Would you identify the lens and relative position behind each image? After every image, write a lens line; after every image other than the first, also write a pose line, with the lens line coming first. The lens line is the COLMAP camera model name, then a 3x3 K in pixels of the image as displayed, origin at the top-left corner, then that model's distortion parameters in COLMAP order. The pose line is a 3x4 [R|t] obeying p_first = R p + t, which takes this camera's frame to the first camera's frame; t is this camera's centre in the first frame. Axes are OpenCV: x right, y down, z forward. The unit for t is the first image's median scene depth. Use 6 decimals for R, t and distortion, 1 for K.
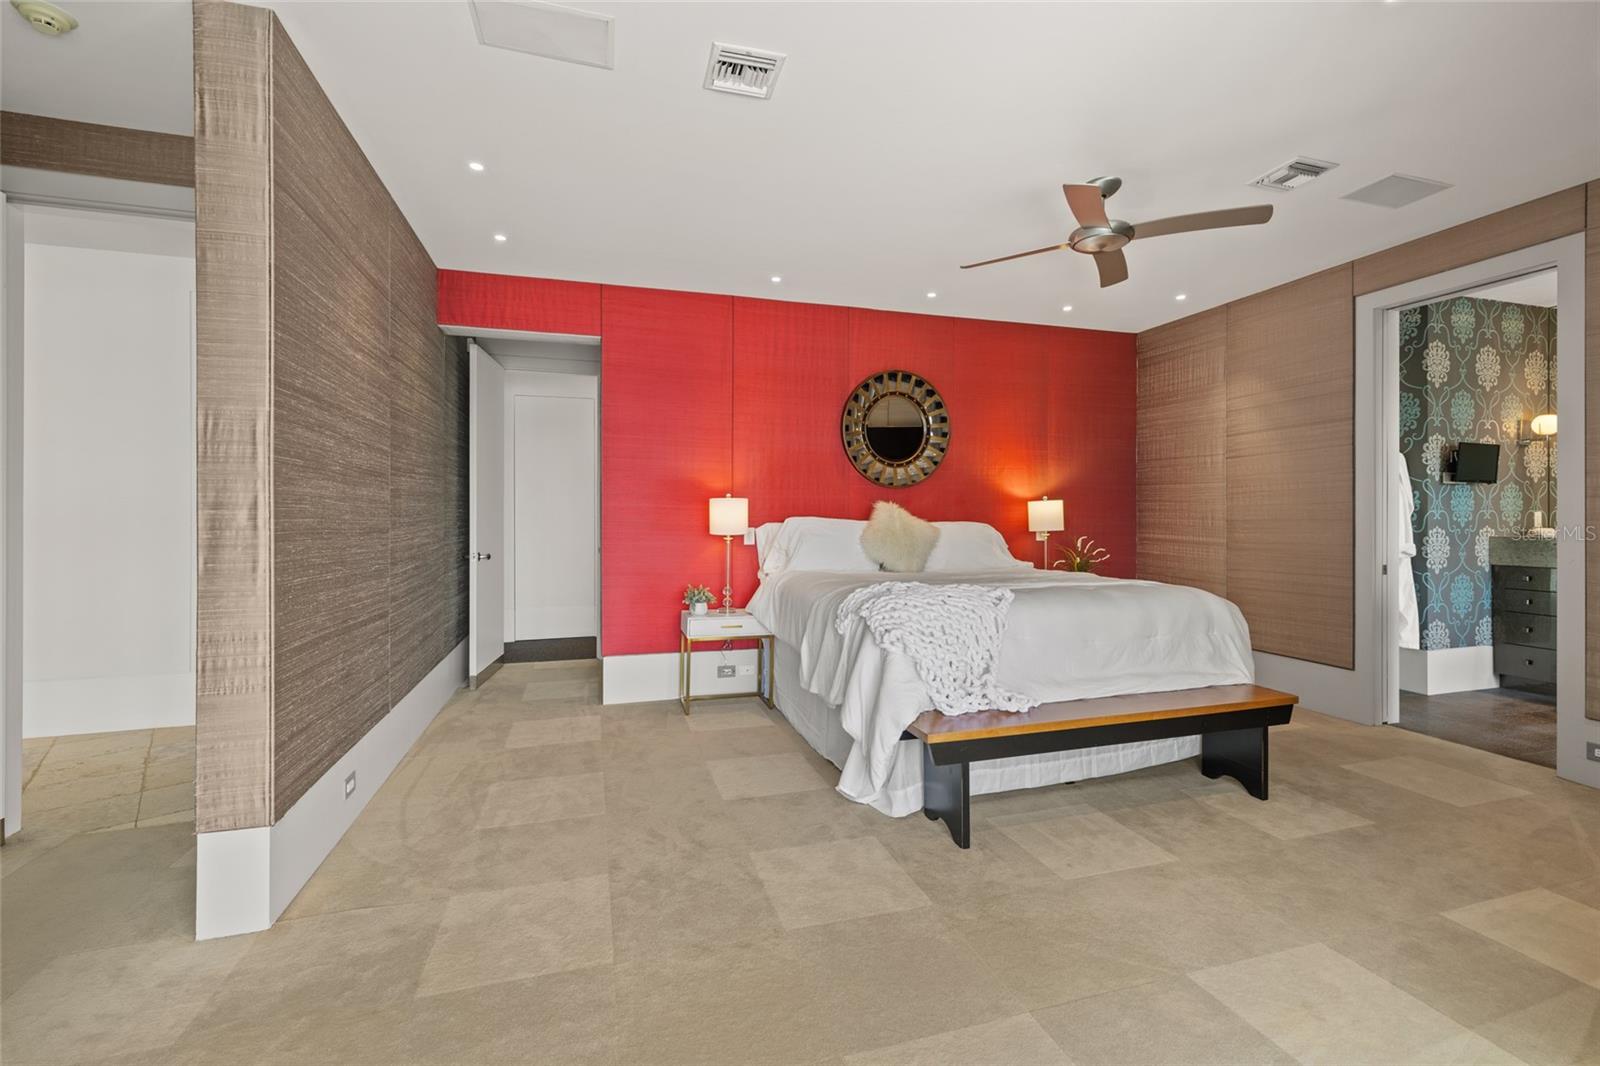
lens RADIAL K [[683.9, 0, 804.9], [0, 683.9, 522.0], [0, 0, 1]] dist [0.006759, -0.001031]
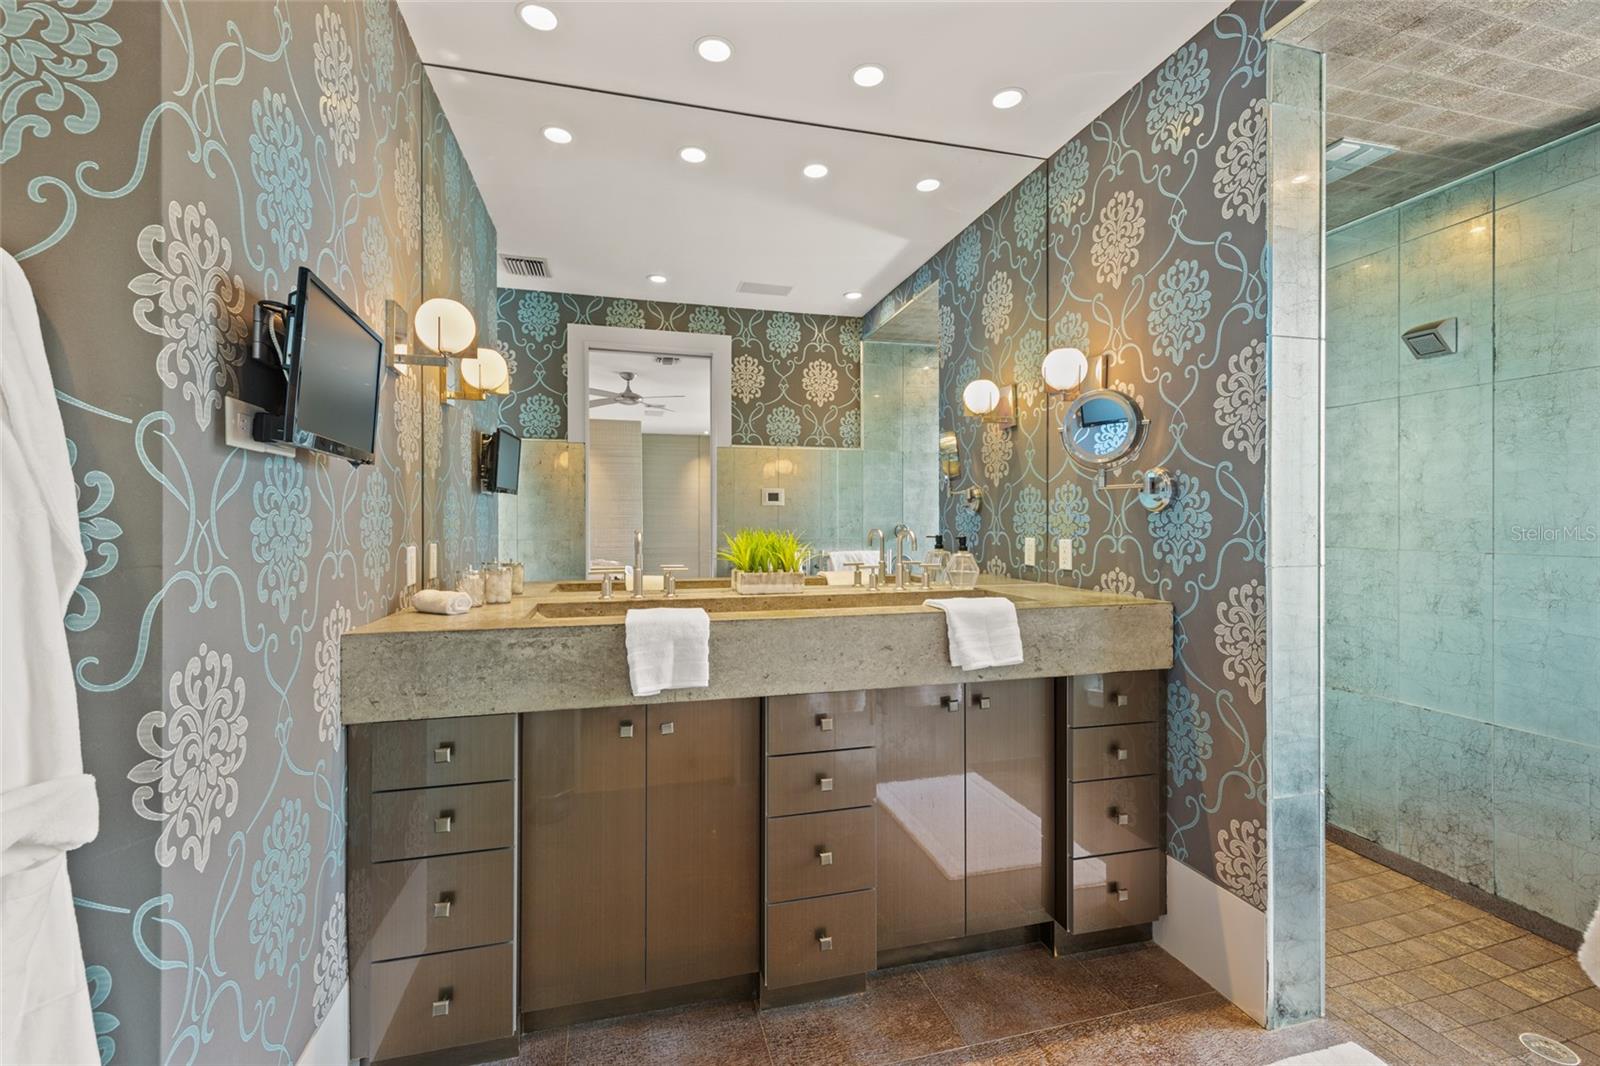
lens RADIAL K [[683.9, 0, 796.2], [0, 683.9, 519.4], [0, 0, 1]] dist [0.006759, -0.001031]
pose [[0.032132, 0.003638, 0.999477, 0.712840], [0.001732, 0.999992, -0.003696, -0.031042], [-0.999482, 0.001849, 0.032126, 0.808918]]
